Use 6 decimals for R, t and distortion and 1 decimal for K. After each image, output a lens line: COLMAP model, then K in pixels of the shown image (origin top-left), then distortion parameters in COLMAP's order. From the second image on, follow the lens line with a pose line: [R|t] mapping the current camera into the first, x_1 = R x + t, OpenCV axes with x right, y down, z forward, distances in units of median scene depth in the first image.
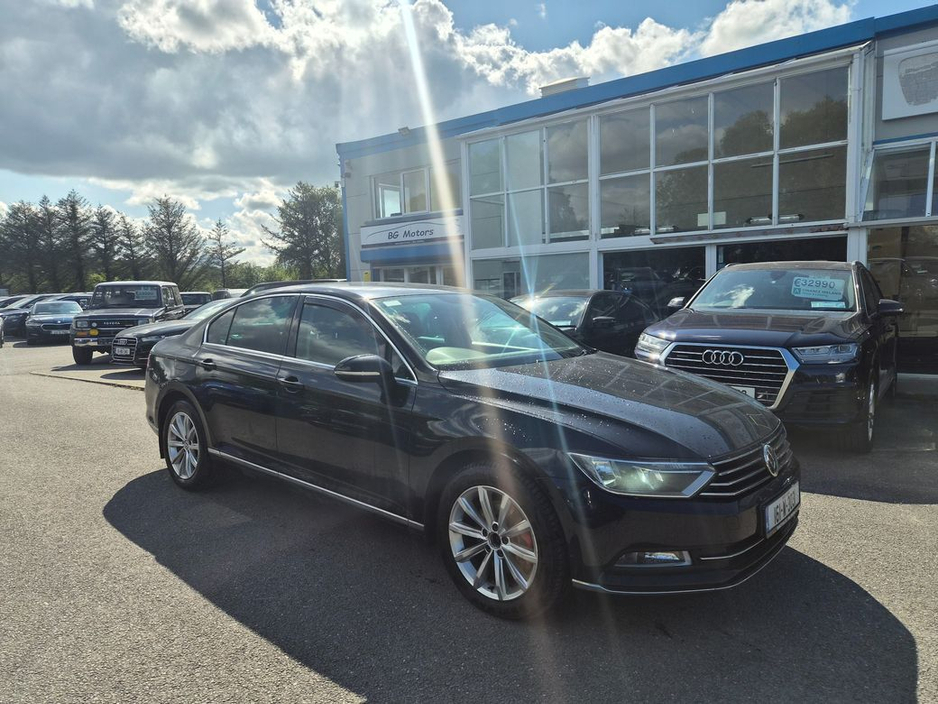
lens RADIAL K [[637.6, 0, 457.6], [0, 637.6, 363.5], [0, 0, 1]] dist [0.074789, -0.054297]
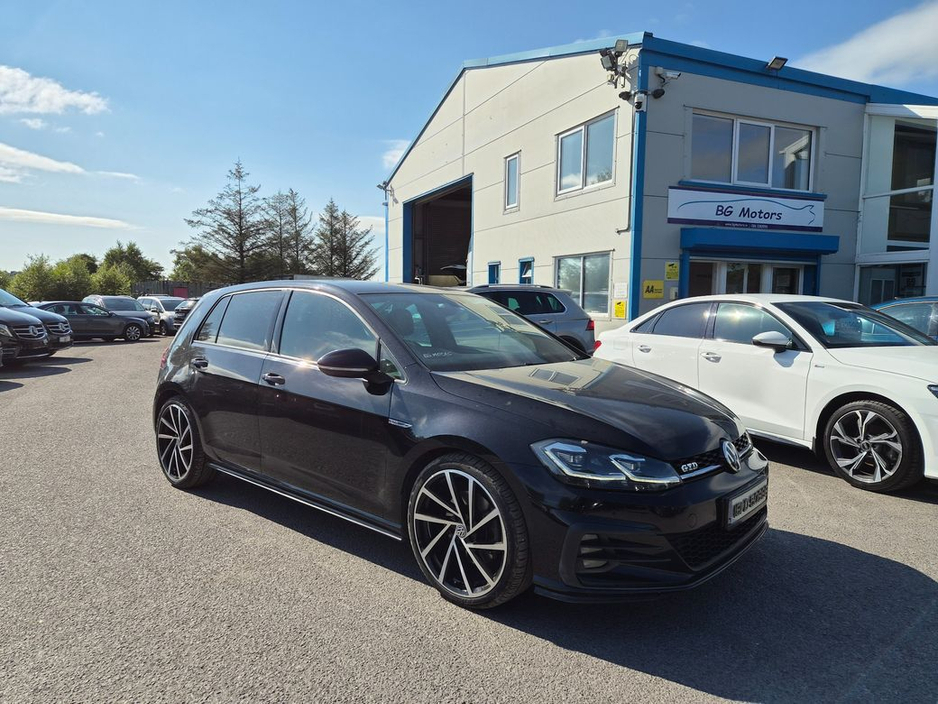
lens RADIAL K [[637.6, 0, 469.2], [0, 637.6, 355.9], [0, 0, 1]] dist [0.074789, -0.054297]
pose [[0.480871, -0.035411, 0.876076, -0.270761], [0.078149, 0.996938, -0.002599, -0.023909], [-0.873302, 0.069714, 0.482166, 0.308247]]
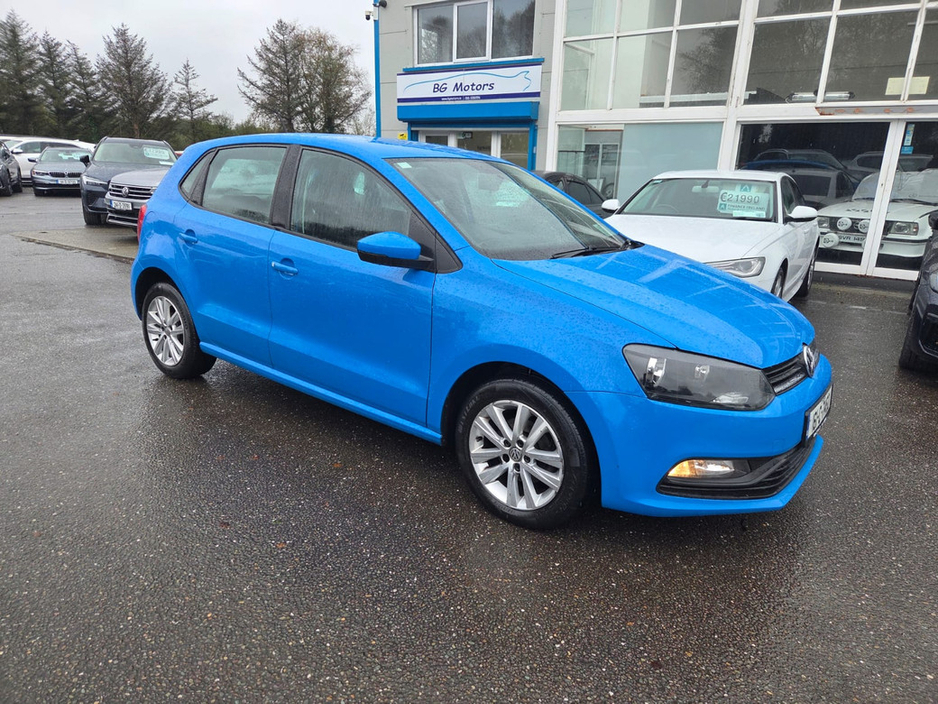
lens RADIAL K [[637.6, 0, 460.9], [0, 637.6, 359.6], [0, 0, 1]] dist [0.074789, -0.054297]
pose [[0.997158, 0.043132, 0.061772, -0.036851], [-0.053622, 0.982250, 0.179746, -0.002756], [-0.052923, -0.182547, 0.981772, 0.041499]]
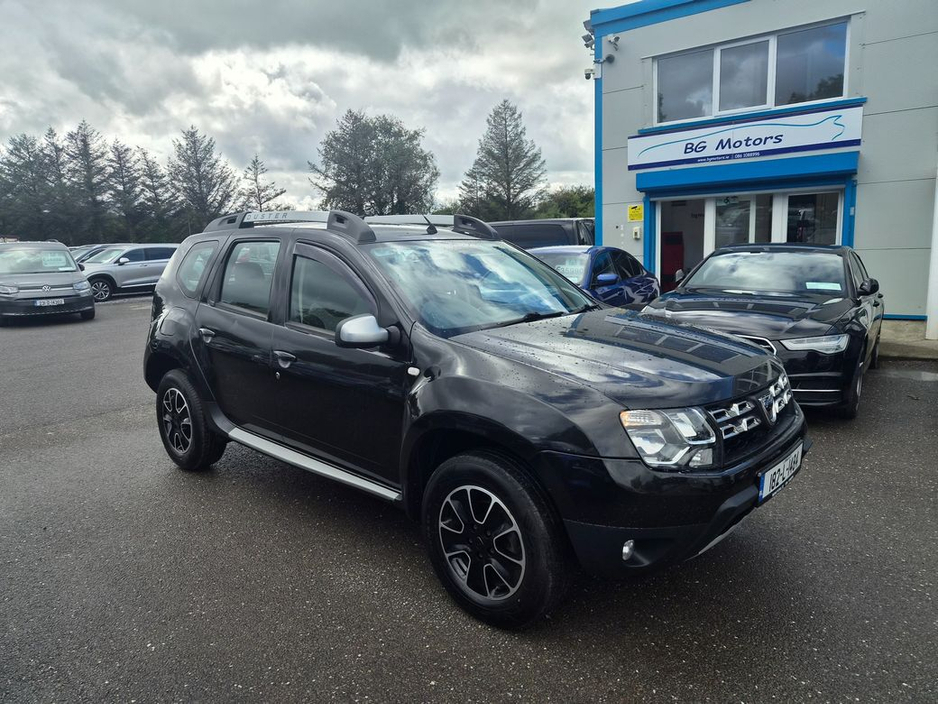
lens RADIAL K [[637.6, 0, 465.9], [0, 637.6, 345.6], [0, 0, 1]] dist [0.074789, -0.054297]
pose [[0.999322, -0.016210, 0.033057, -0.121616], [0.014366, 0.998368, 0.055280, -0.012119], [-0.033899, -0.054767, 0.997924, 0.110516]]
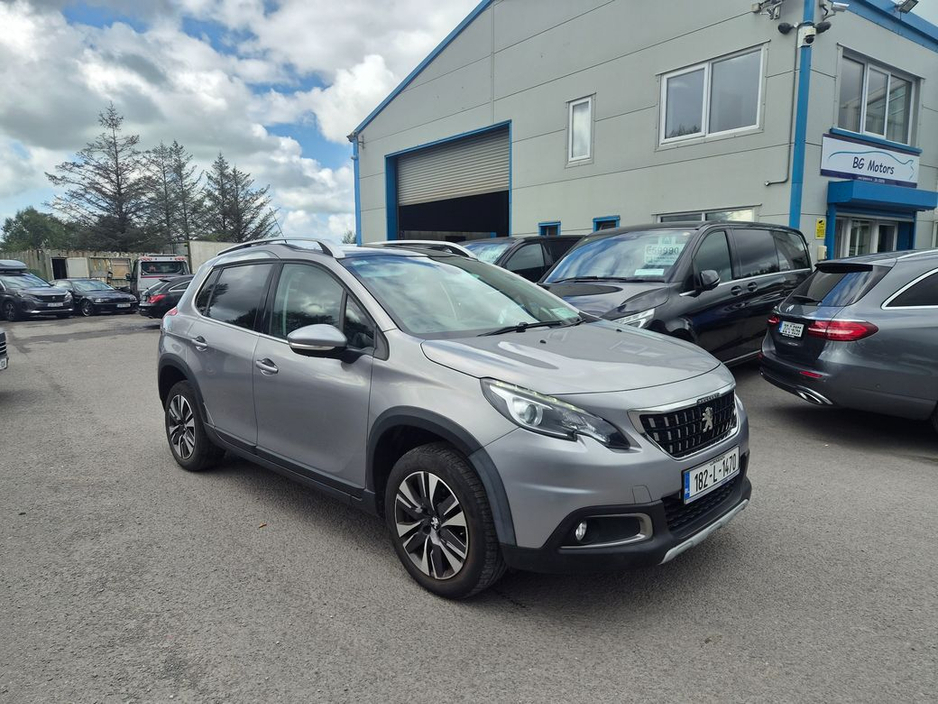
lens RADIAL K [[637.6, 0, 471.3], [0, 637.6, 346.5], [0, 0, 1]] dist [0.074789, -0.054297]
pose [[0.271006, -0.088186, 0.958530, -0.269445], [0.116814, 0.991448, 0.058187, -0.035897], [-0.955463, 0.096201, 0.278989, 0.400186]]
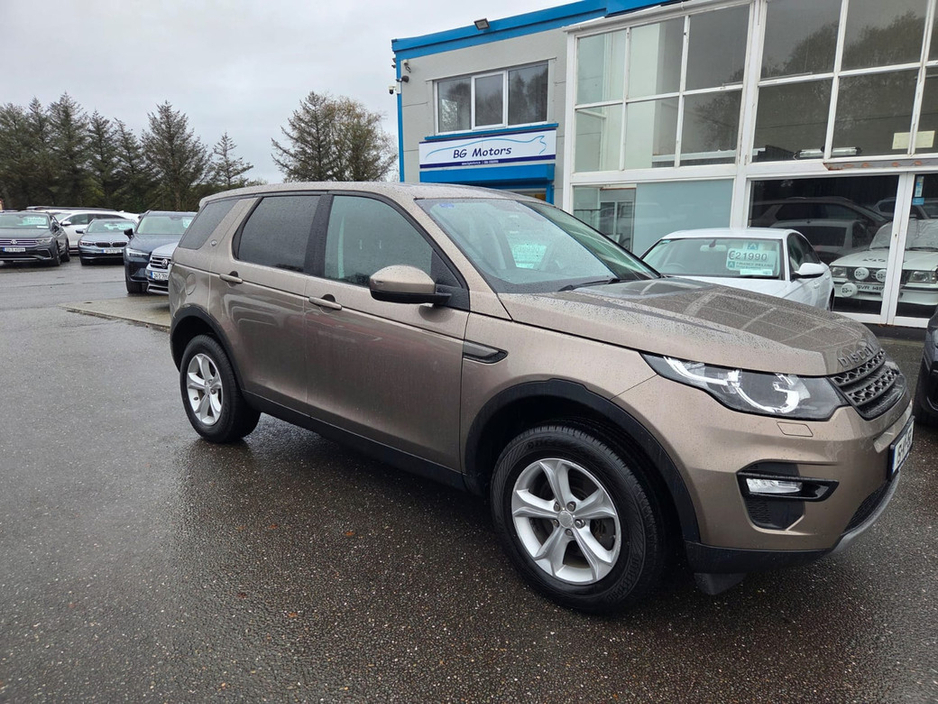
lens RADIAL K [[637.6, 0, 461.4], [0, 637.6, 358.2], [0, 0, 1]] dist [0.074789, -0.054297]
pose [[0.999610, 0.024750, 0.012945, -0.034570], [-0.025966, 0.994214, 0.104230, -0.005625], [-0.010291, -0.104526, 0.994469, 0.037941]]
